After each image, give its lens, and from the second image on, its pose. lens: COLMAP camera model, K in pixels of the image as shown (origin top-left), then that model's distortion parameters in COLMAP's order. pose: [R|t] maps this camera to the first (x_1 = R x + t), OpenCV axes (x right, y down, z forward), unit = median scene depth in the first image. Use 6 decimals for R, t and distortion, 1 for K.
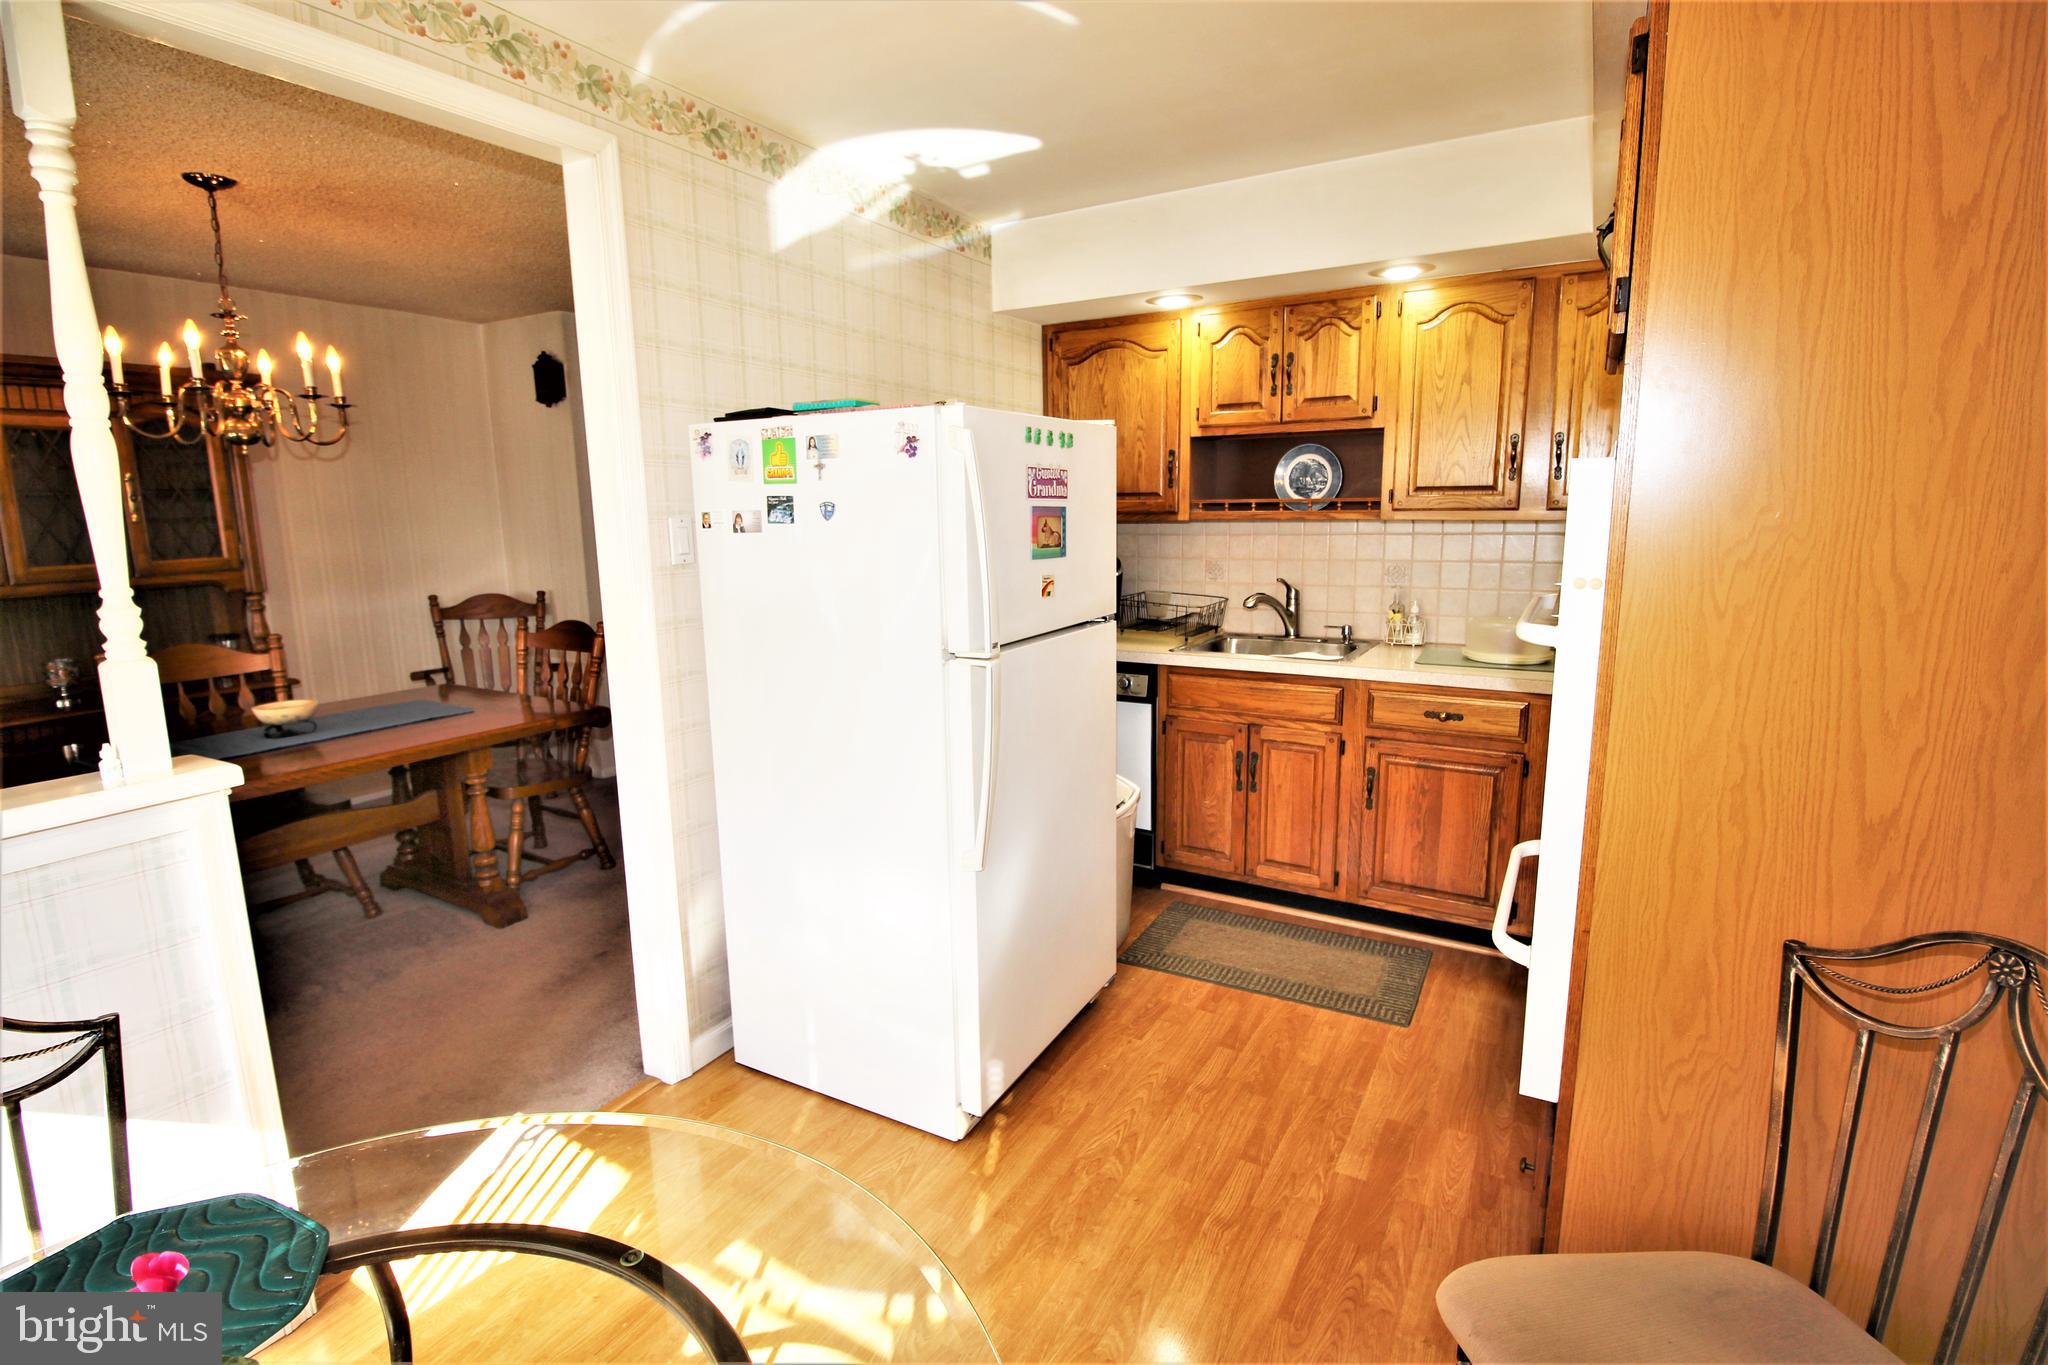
lens RADIAL K [[957.8, 0, 1017.6], [0, 957.8, 668.7], [0, 0, 1]] dist [-0.003530, -0.010649]
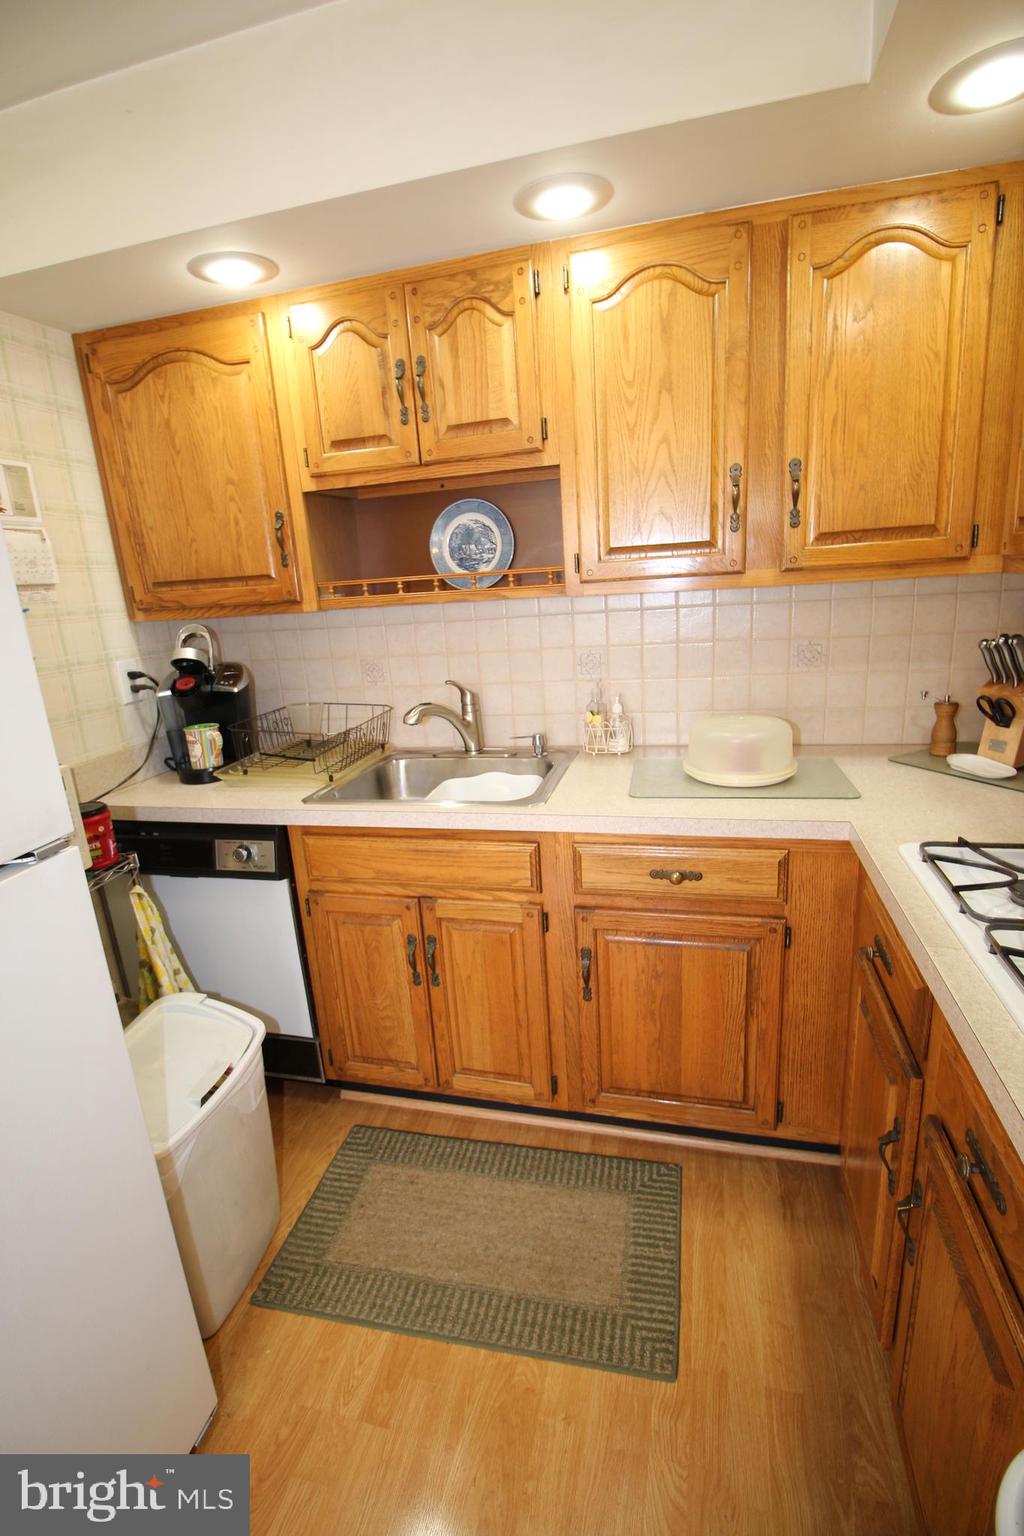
lens RADIAL K [[718.4, 0, 505.7], [0, 718.4, 770.3], [0, 0, 1]] dist [-0.003530, -0.010649]
pose [[0.959448, -0.120021, 0.255060, 0.184902], [0.098200, 0.990460, 0.096677, -0.084794], [-0.264230, -0.067710, 0.962080, 0.491601]]
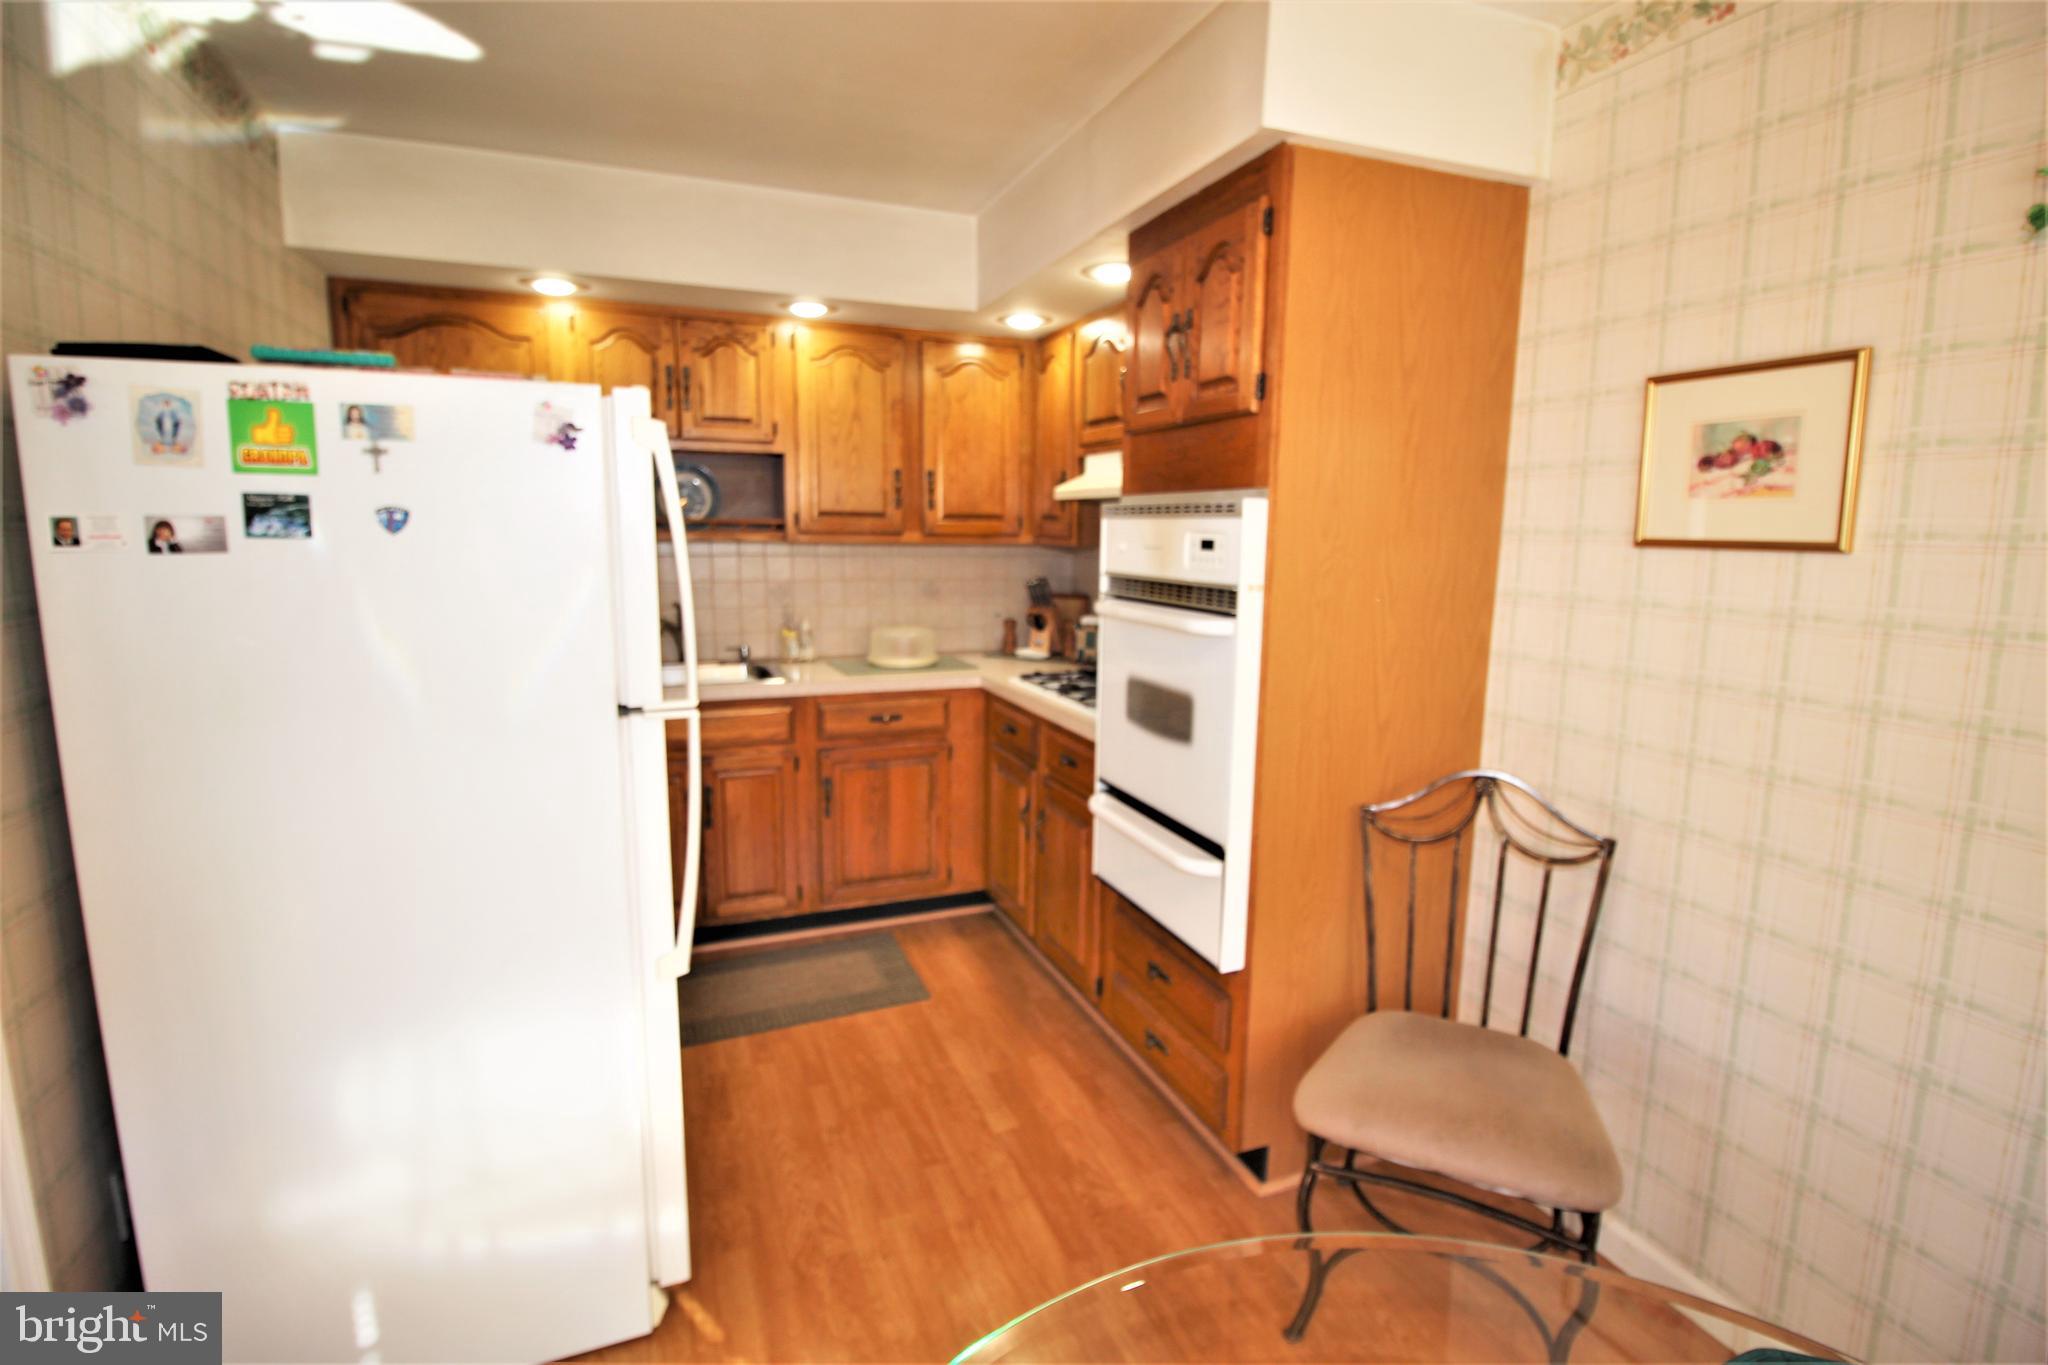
lens RADIAL K [[957.8, 0, 1027.4], [0, 957.8, 673.1], [0, 0, 1]] dist [-0.003530, -0.010649]
pose [[0.605608, -0.098034, 0.789701, -0.305499], [0.113498, 0.992878, 0.036217, -0.022772], [-0.787628, 0.067696, 0.612421, 0.172306]]
